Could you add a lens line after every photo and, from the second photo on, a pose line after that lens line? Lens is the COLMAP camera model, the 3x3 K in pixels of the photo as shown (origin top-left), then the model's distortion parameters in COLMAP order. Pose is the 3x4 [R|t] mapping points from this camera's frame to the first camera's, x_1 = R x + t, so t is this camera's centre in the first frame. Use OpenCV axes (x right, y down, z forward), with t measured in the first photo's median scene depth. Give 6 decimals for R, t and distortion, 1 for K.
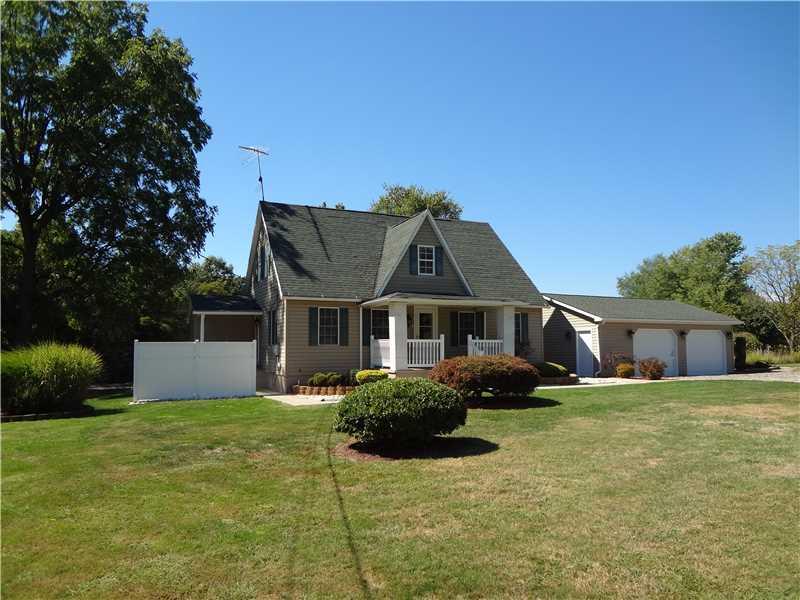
lens RADIAL K [[578.6, 0, 400.0], [0, 578.6, 300.0], [0, 0, 1]] dist [-0.002136, -0.000290]
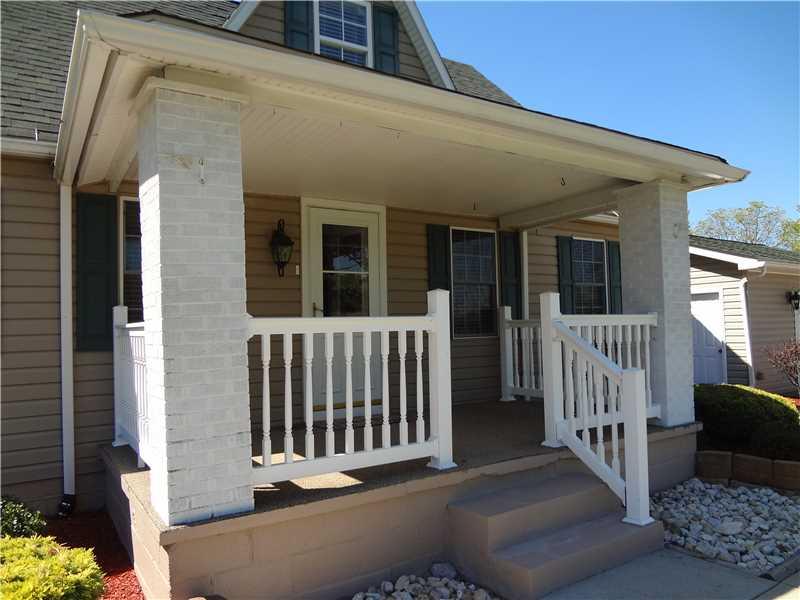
lens RADIAL K [[578.6, 0, 400.0], [0, 578.6, 300.0], [0, 0, 1]] dist [-0.002136, -0.000290]
pose [[0.985684, -0.012406, 0.168144, 0.024610], [0.007225, 0.999481, 0.031392, 0.052631], [-0.168447, -0.029728, 0.985262, 0.755794]]
